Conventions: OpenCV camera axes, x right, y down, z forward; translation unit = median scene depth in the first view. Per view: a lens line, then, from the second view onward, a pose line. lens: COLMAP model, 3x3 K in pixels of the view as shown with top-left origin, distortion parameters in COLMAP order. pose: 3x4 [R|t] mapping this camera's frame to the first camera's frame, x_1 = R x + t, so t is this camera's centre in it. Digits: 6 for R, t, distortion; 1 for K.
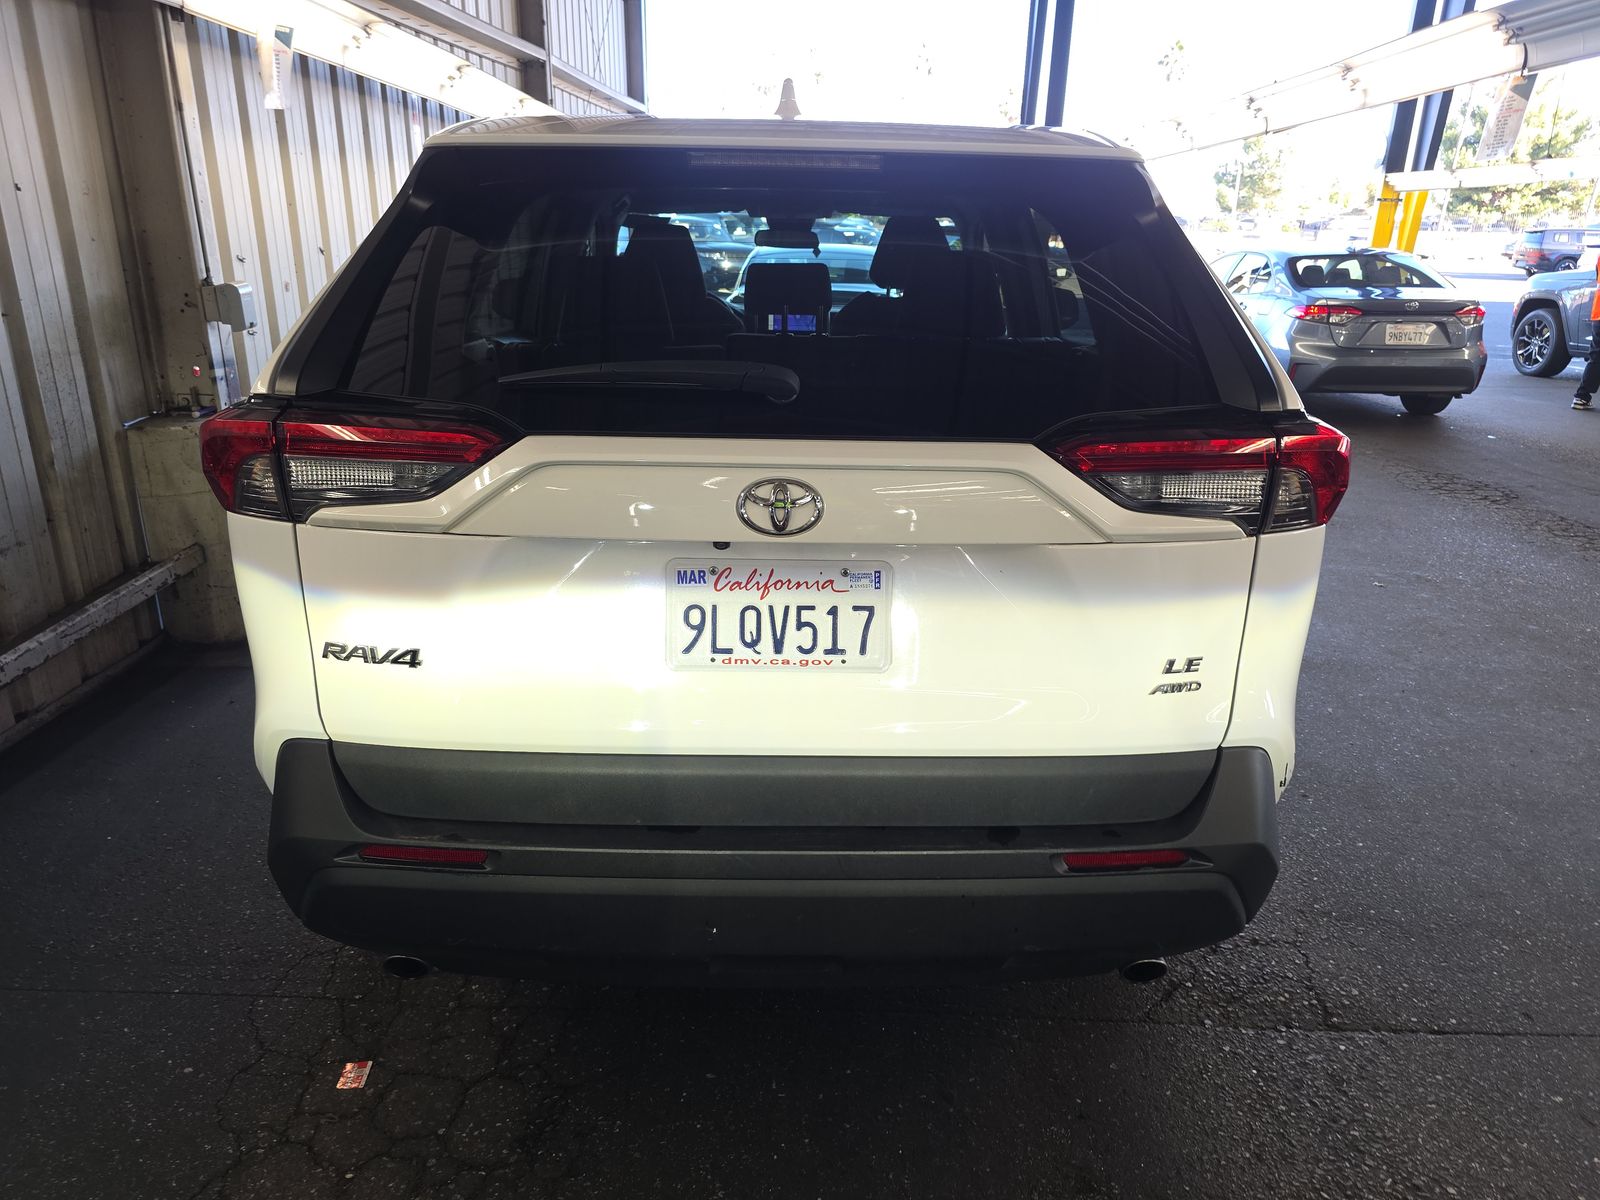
lens RADIAL K [[1086.5, 0, 797.7], [0, 1086.5, 601.2], [0, 0, 1]] dist [0.034481, -0.041355]
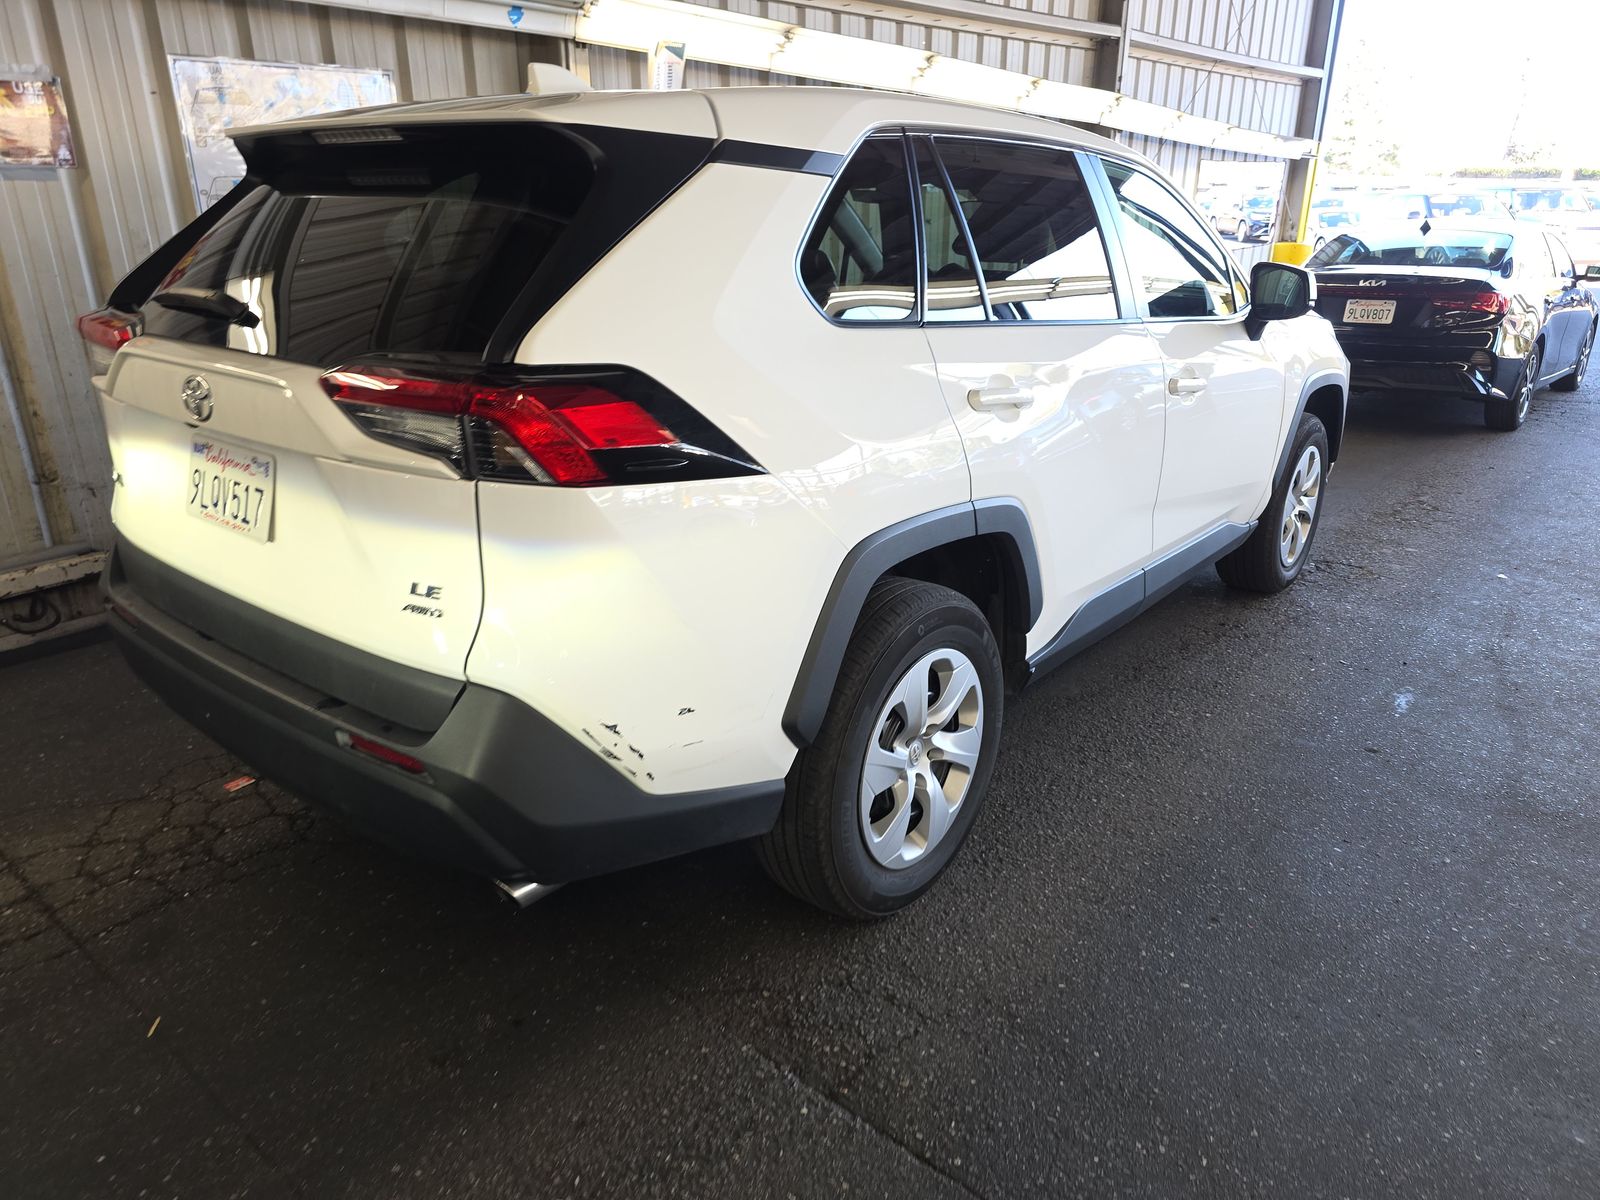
lens RADIAL K [[1086.5, 0, 797.7], [0, 1086.5, 601.2], [0, 0, 1]] dist [0.034481, -0.041355]
pose [[0.768495, 0.207149, -0.605396, 0.816333], [-0.200047, 0.976499, 0.080188, -0.057902], [0.607780, 0.059484, 0.791875, 0.231618]]
